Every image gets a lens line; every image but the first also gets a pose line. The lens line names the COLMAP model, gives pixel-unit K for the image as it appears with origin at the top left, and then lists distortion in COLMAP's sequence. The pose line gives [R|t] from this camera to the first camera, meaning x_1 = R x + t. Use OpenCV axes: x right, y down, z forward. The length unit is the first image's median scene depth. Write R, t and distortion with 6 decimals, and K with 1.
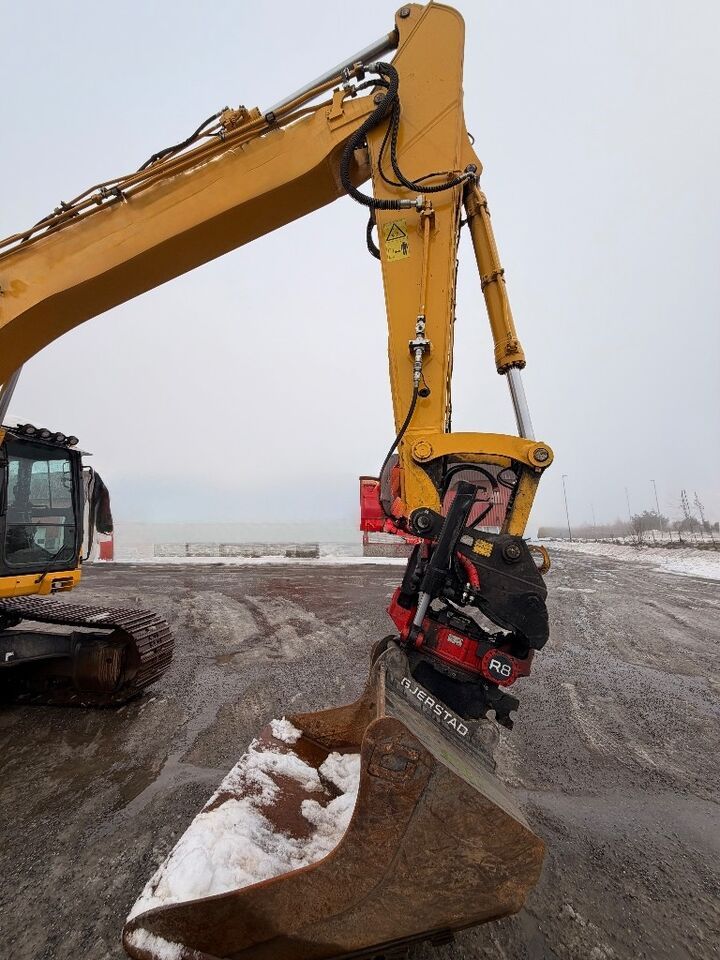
lens RADIAL K [[377.5, 0, 357.9], [0, 377.5, 476.7], [0, 0, 1]] dist [0.000190, 0.000002]
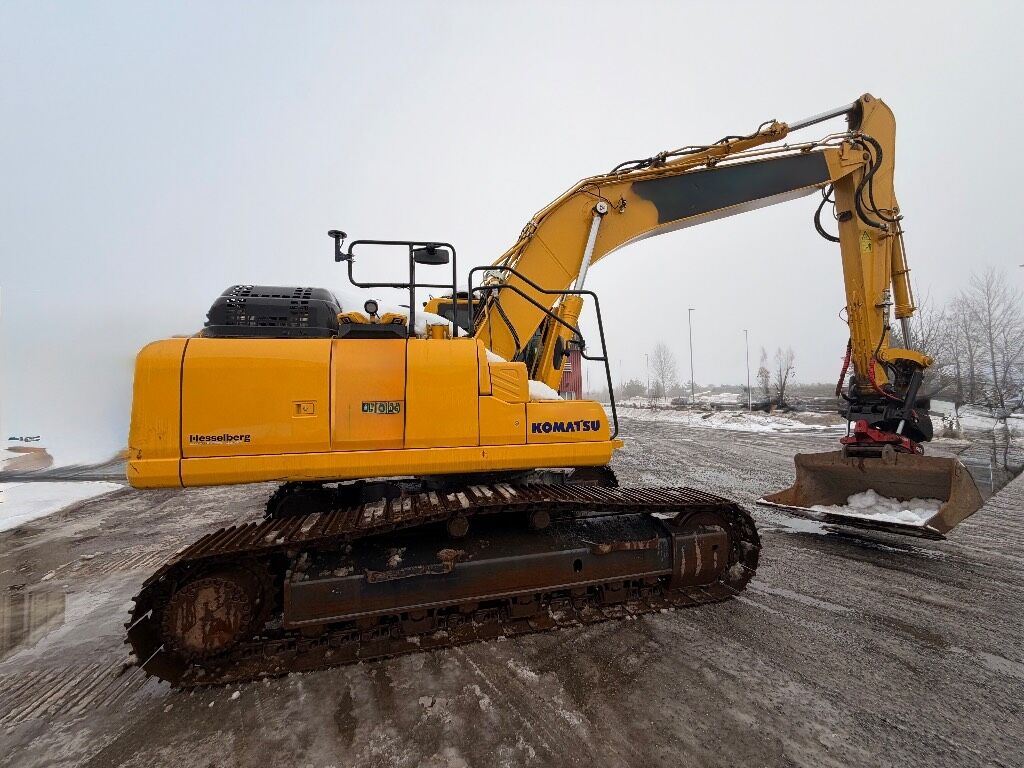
lens RADIAL K [[402.7, 0, 510.4], [0, 402.7, 384.0], [0, 0, 1]] dist [0.000190, 0.000002]
pose [[0.924497, 0.015824, 0.380861, -2.460551], [-0.058258, 0.993265, 0.100148, -0.016826], [-0.376711, -0.114775, 0.919193, -0.278753]]
